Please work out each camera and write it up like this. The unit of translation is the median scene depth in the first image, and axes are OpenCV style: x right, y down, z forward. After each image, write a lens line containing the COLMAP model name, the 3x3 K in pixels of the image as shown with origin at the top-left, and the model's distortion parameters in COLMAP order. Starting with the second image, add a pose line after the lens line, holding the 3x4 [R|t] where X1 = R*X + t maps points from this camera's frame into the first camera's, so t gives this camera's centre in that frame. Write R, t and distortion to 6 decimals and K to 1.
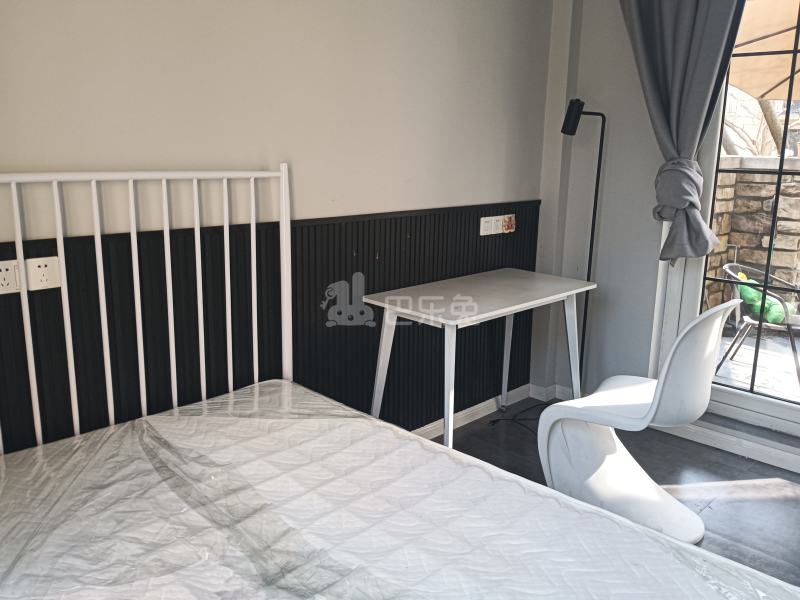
lens RADIAL K [[643.9, 0, 401.0], [0, 643.9, 298.4], [0, 0, 1]] dist [-0.036231, -0.003785]
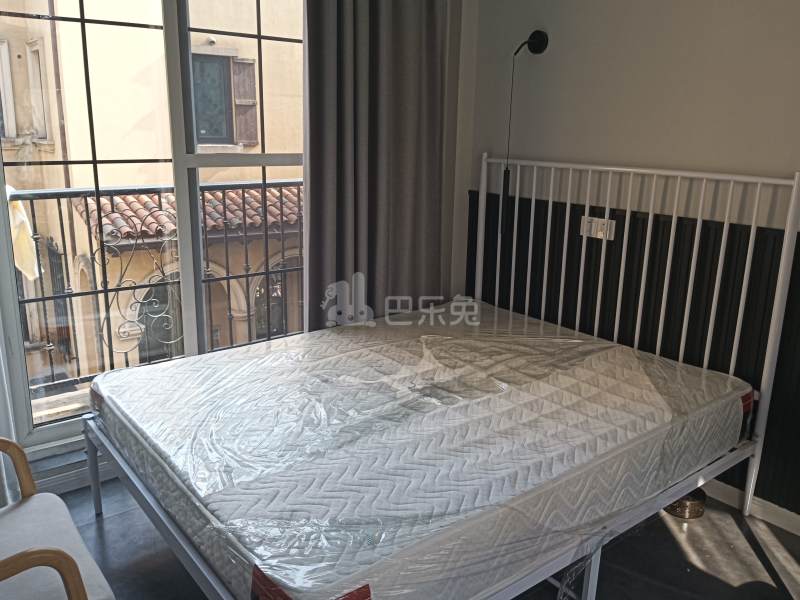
lens RADIAL K [[643.9, 0, 398.0], [0, 643.9, 294.3], [0, 0, 1]] dist [-0.036231, -0.003785]
pose [[-0.131520, 0.225745, -0.965268, 1.095886], [-0.236887, 0.938359, 0.251728, -0.170858], [0.962594, 0.261767, -0.069937, 0.678298]]
